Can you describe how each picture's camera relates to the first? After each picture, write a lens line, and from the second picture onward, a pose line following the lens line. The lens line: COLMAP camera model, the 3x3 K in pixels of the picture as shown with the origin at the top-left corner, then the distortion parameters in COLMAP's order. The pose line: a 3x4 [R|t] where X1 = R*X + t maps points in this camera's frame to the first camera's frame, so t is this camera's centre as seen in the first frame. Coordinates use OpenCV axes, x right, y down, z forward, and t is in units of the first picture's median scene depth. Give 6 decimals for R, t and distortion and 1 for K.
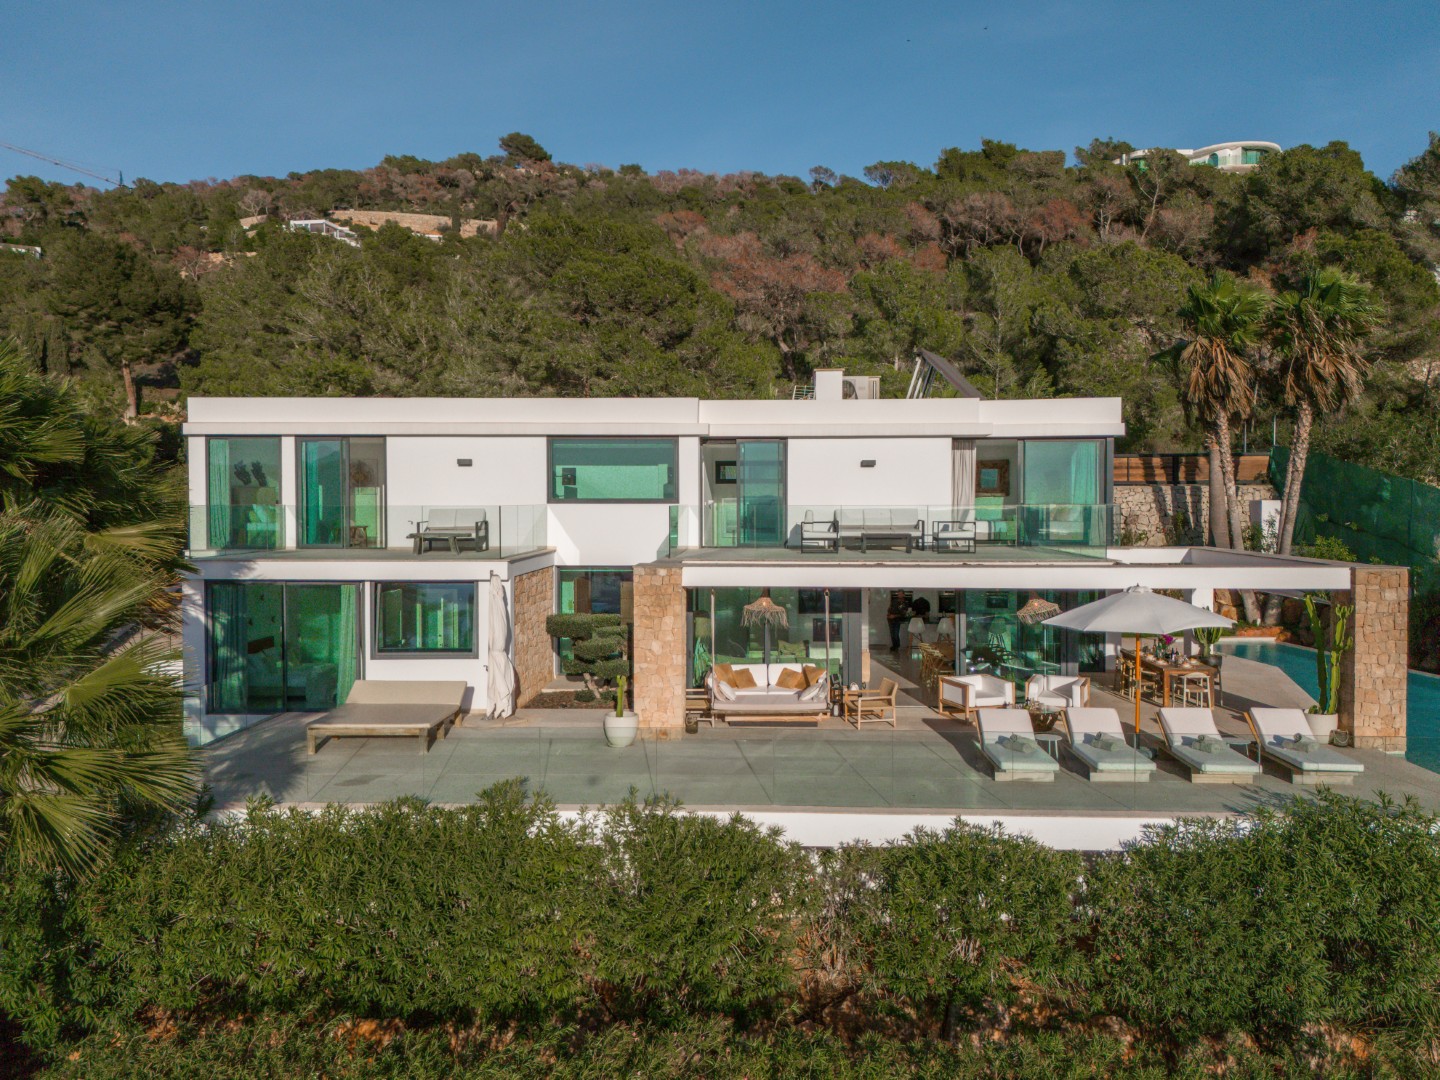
lens RADIAL K [[1113.6, 0, 759.2], [0, 1113.6, 538.6], [0, 0, 1]] dist [0.075321, -0.071599]
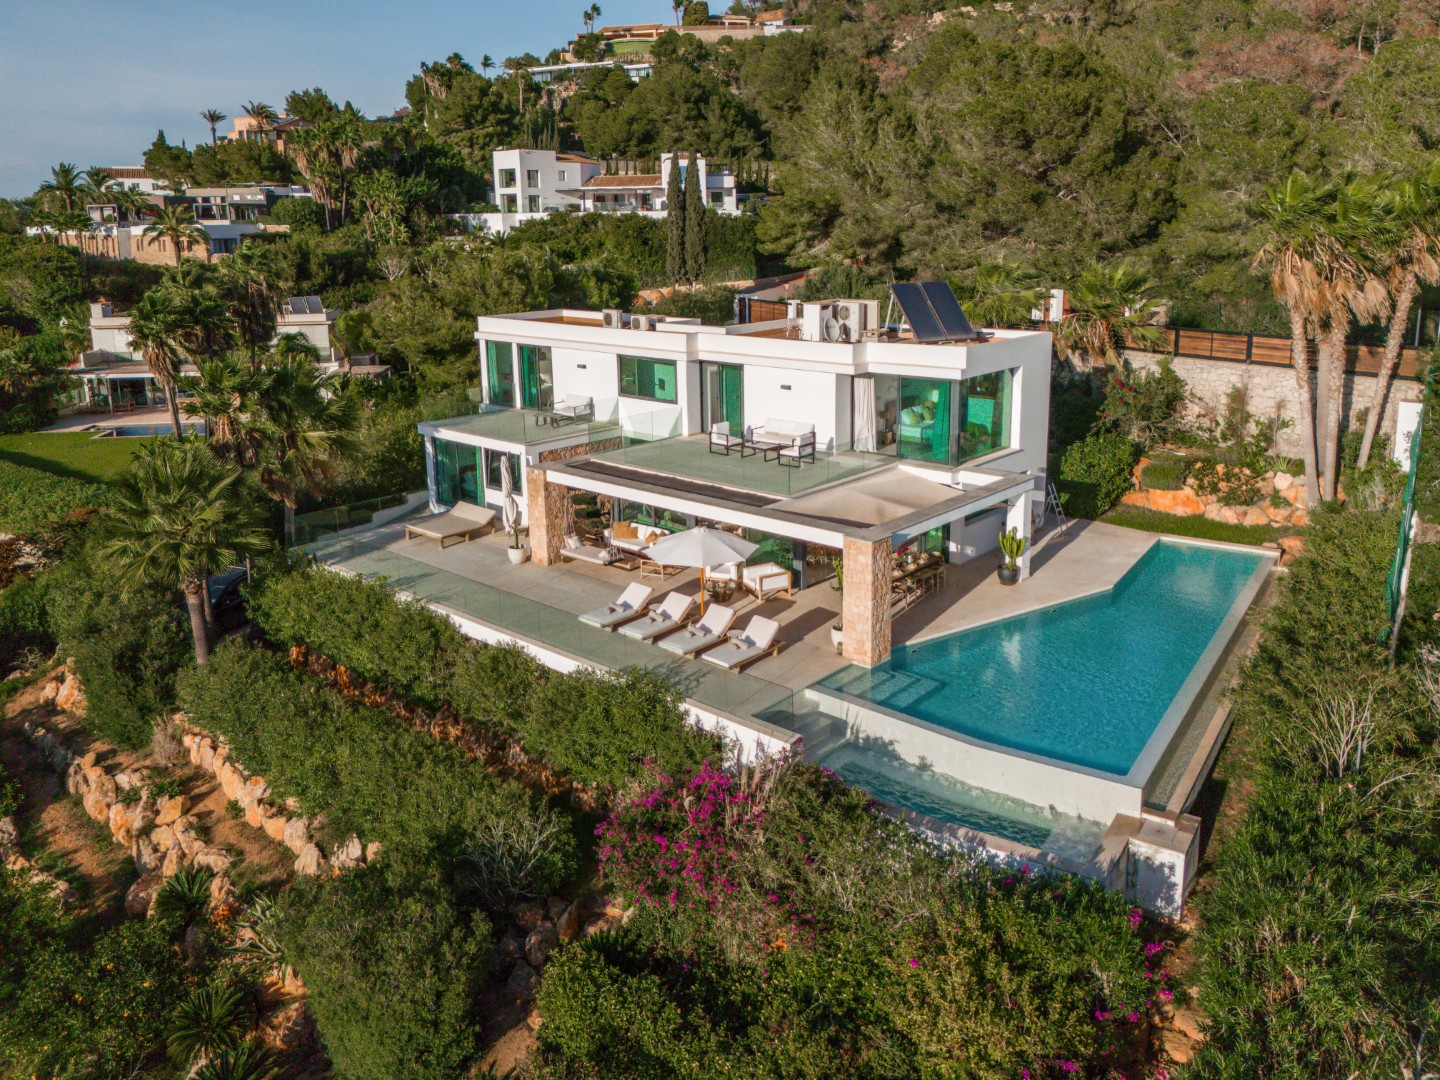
lens RADIAL K [[1104.2, 0, 737.1], [0, 1104.2, 455.7], [0, 0, 1]] dist [0.090214, -0.093908]
pose [[0.770980, 0.122669, -0.624934, 0.310765], [-0.008470, 0.983162, 0.182537, -0.079182], [0.636803, -0.135439, 0.759038, -0.031837]]
